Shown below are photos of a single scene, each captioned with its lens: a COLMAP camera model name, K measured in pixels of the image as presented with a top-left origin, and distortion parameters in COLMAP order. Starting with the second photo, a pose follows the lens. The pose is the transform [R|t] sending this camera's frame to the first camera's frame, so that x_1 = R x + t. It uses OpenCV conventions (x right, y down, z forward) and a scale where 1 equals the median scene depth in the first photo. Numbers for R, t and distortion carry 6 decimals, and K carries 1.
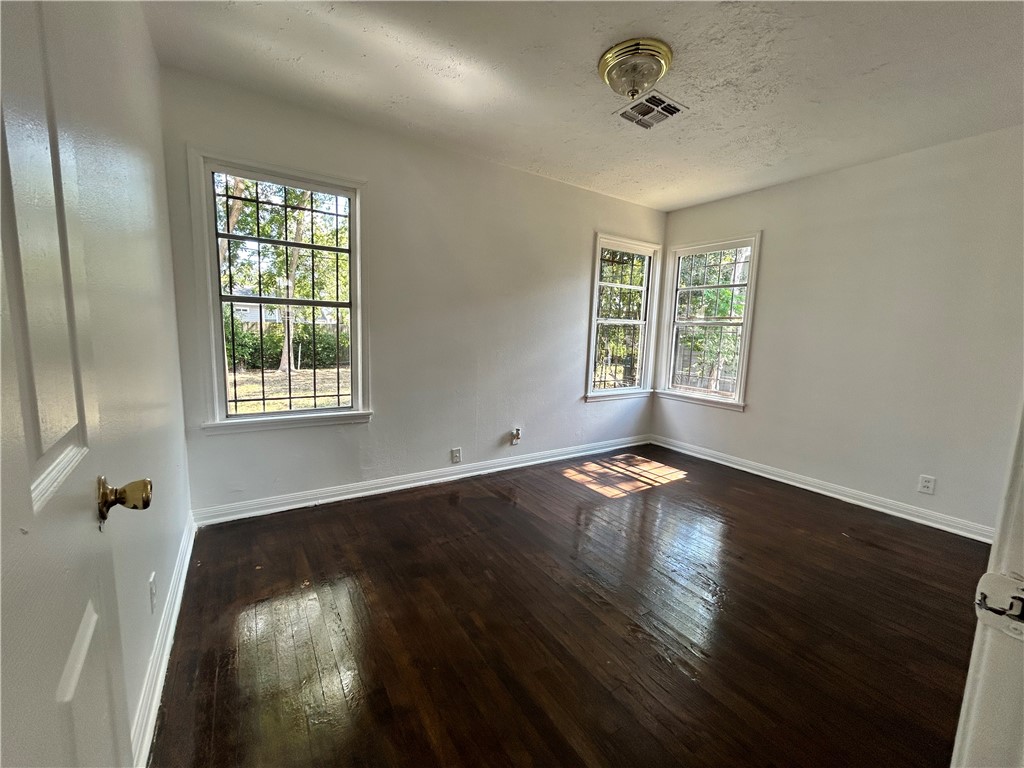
lens RADIAL K [[414.4, 0, 512.1], [0, 414.4, 384.4], [0, 0, 1]] dist [-0.002554, 0.000009]
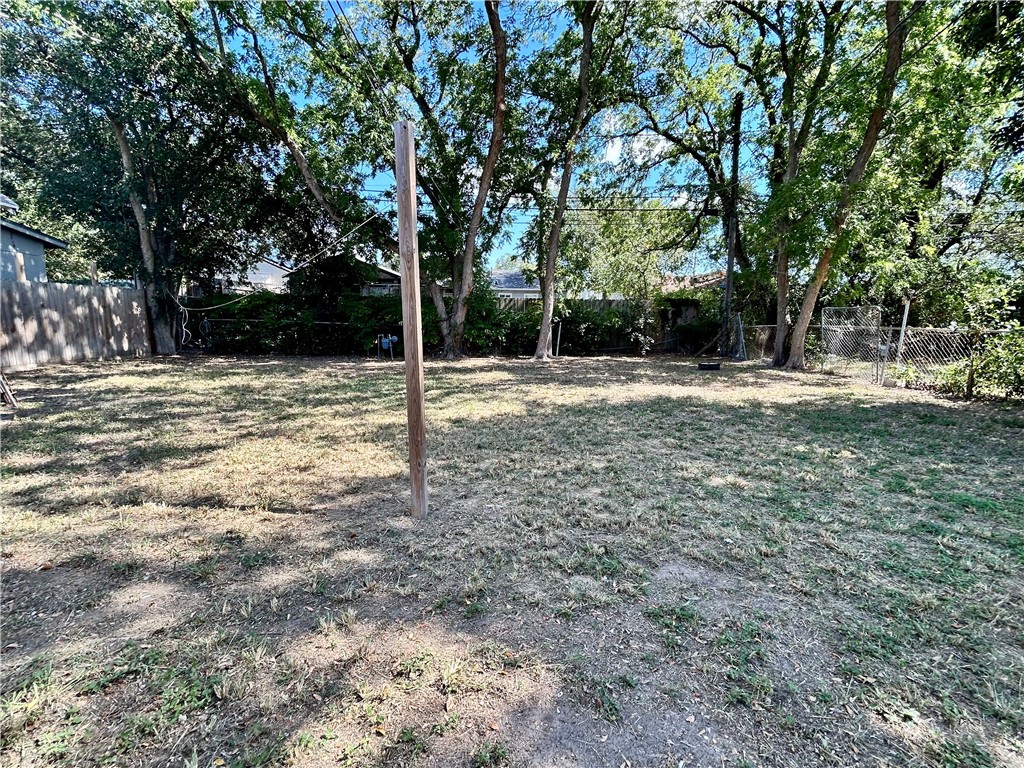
lens RADIAL K [[461.2, 0, 511.6], [0, 461.2, 382.2], [0, 0, 1]] dist [0.001096, 0.000059]
pose [[0.846629, 0.052858, -0.529551, -0.130341], [-0.044384, 0.998602, 0.028717, -0.008490], [0.530329, -0.000809, 0.847792, 0.227086]]
